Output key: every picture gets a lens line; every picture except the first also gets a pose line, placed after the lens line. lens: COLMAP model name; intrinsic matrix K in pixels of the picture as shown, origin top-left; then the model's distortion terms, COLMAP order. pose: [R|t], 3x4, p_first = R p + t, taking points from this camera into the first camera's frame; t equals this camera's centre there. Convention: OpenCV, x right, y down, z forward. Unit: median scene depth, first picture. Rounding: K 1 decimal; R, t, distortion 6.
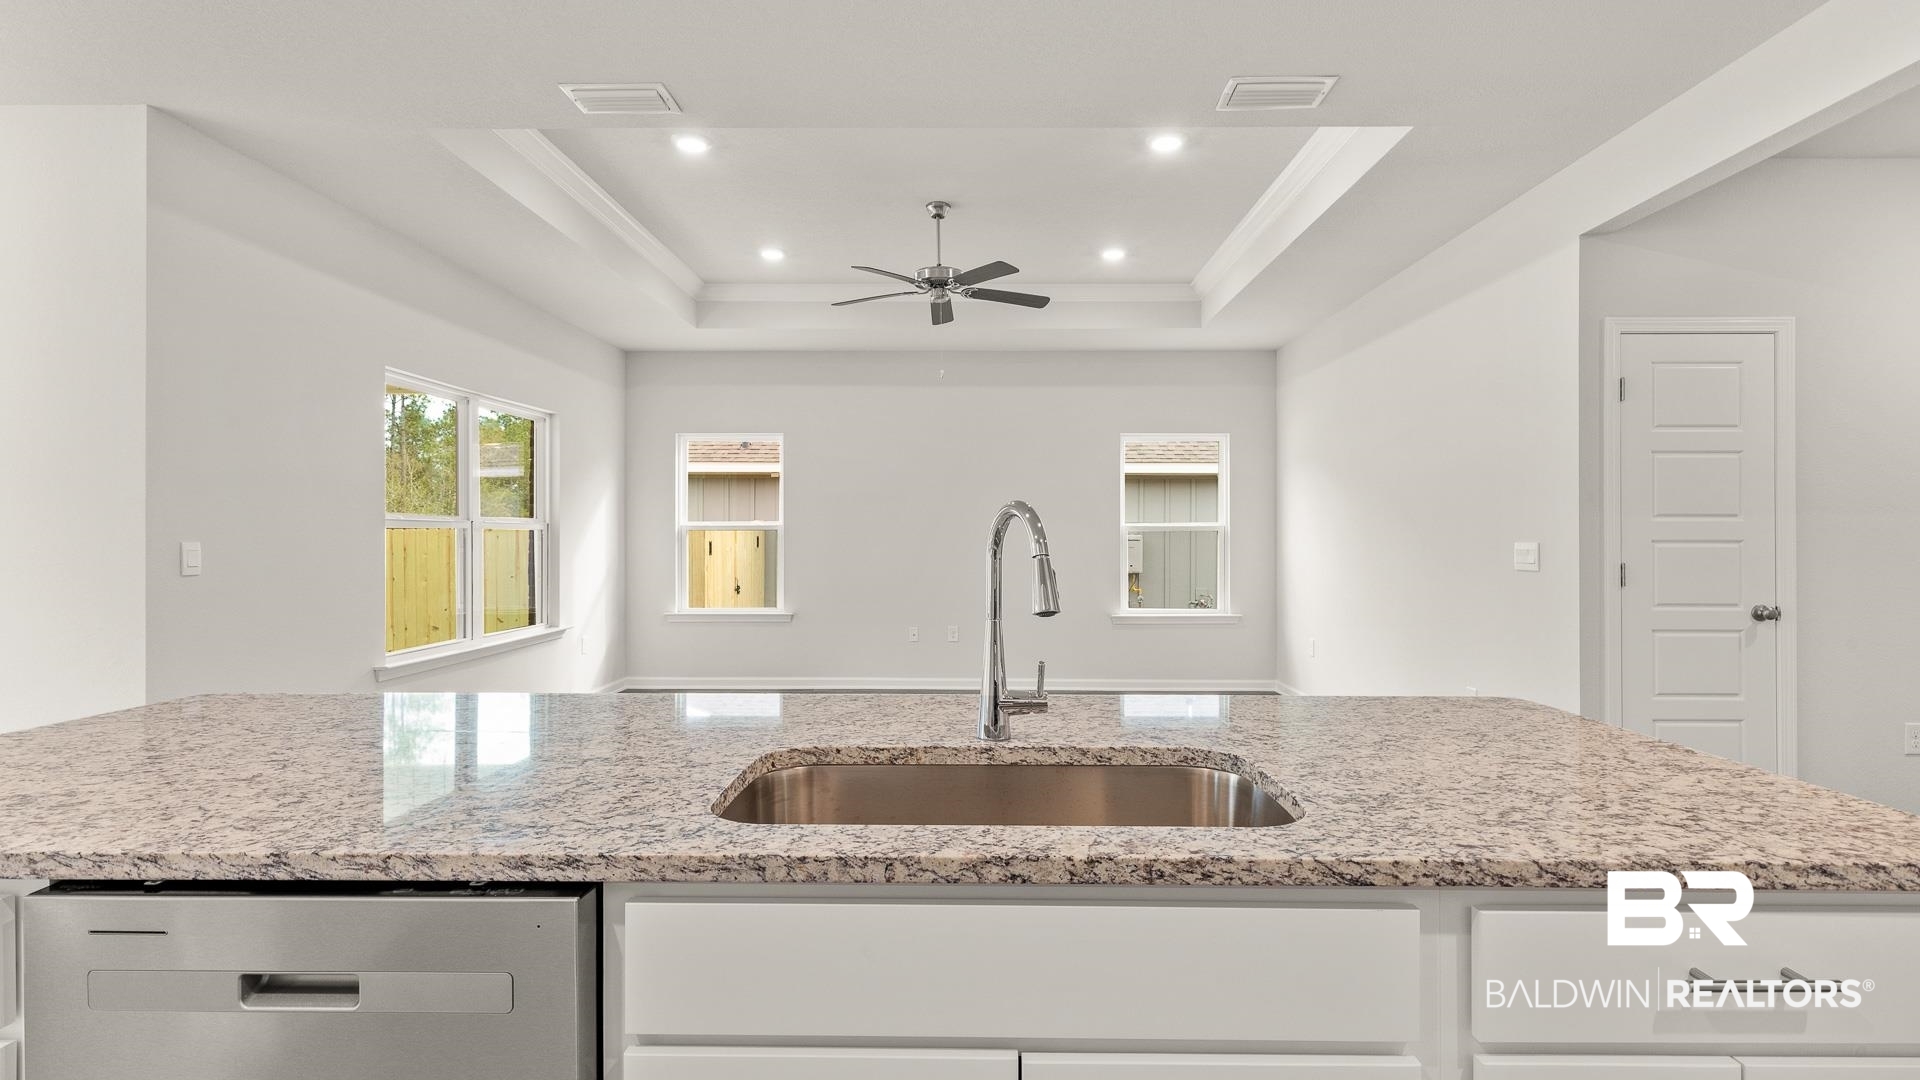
lens RADIAL K [[879.4, 0, 960.0], [0, 879.4, 540.0], [0, 0, 1]] dist [0.001755, 0.000292]
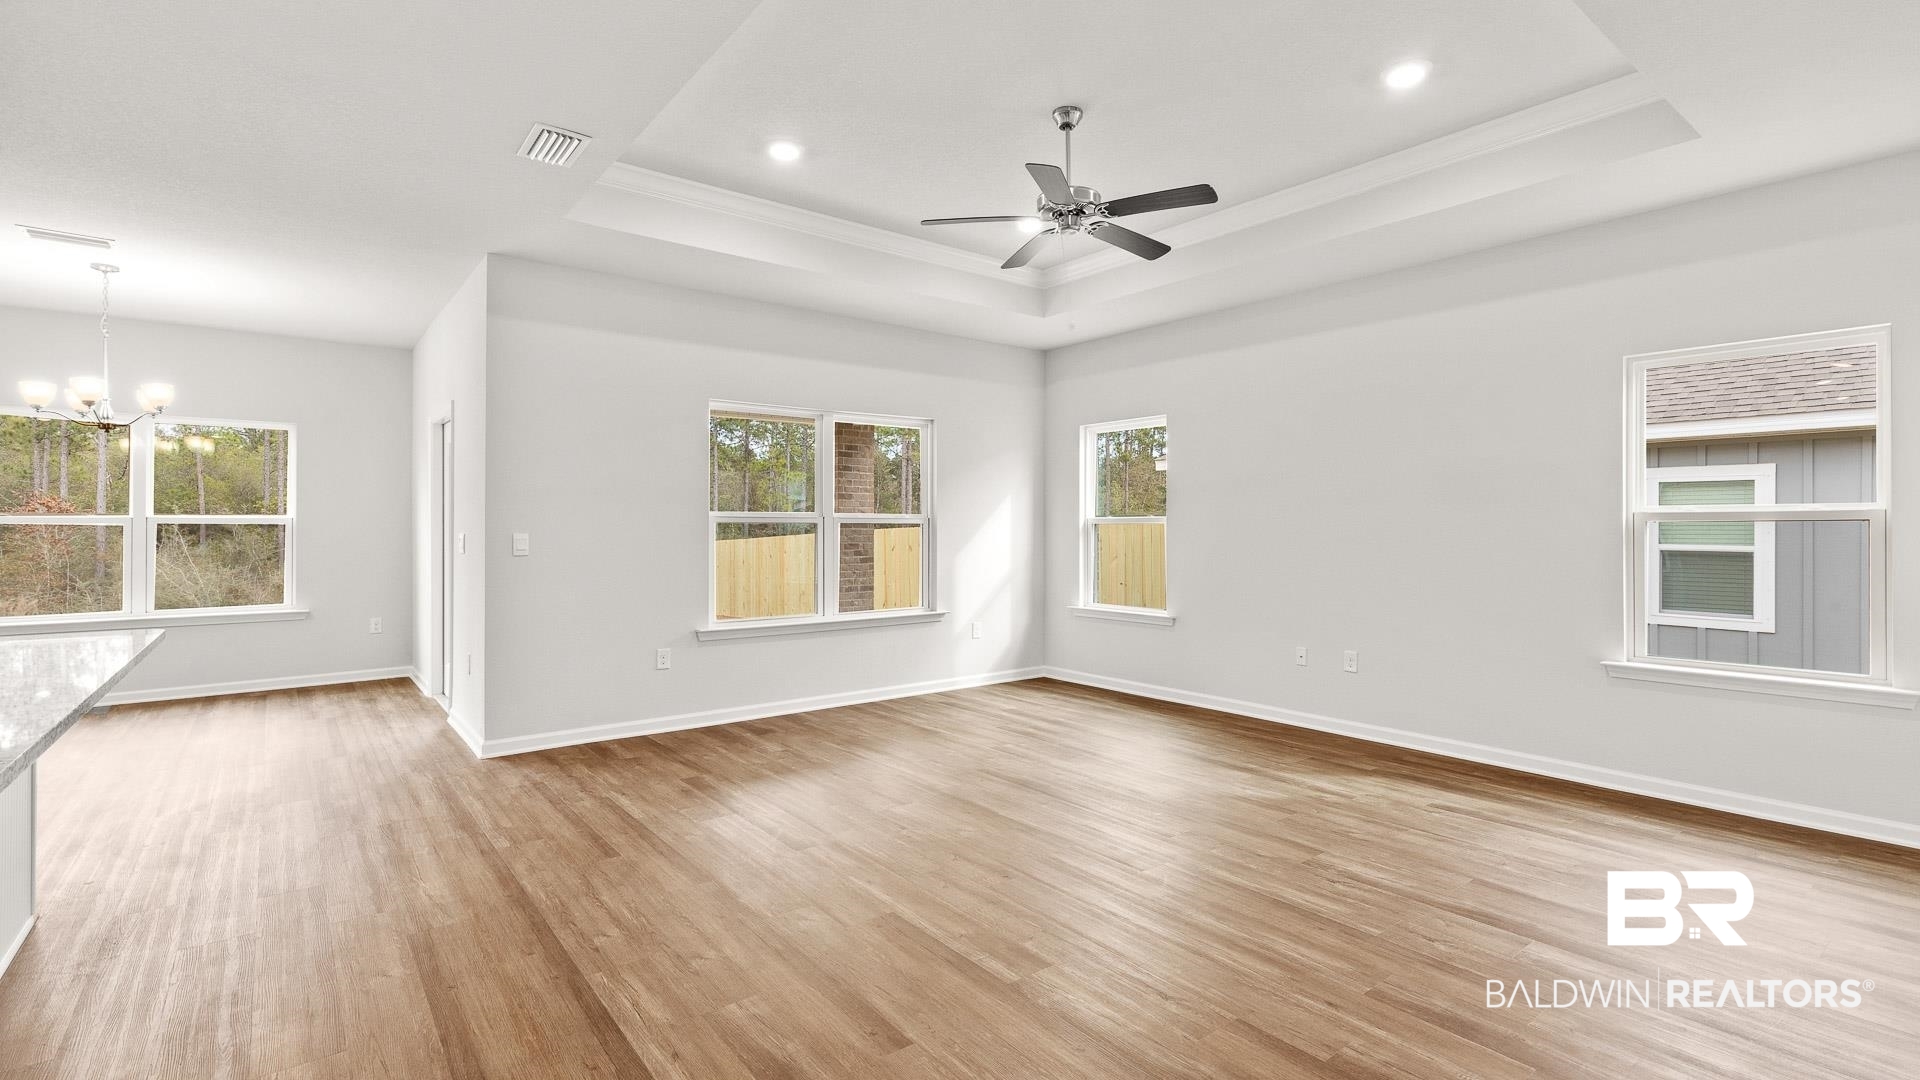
lens RADIAL K [[844.1, 0, 960.0], [0, 844.1, 540.0], [0, 0, 1]] dist [-0.001603, -0.000070]
pose [[0.638269, 0.016280, -0.769641, 0.499475], [-0.006788, 0.999857, 0.015520, -0.009714], [0.769784, -0.004682, 0.638288, 0.445175]]
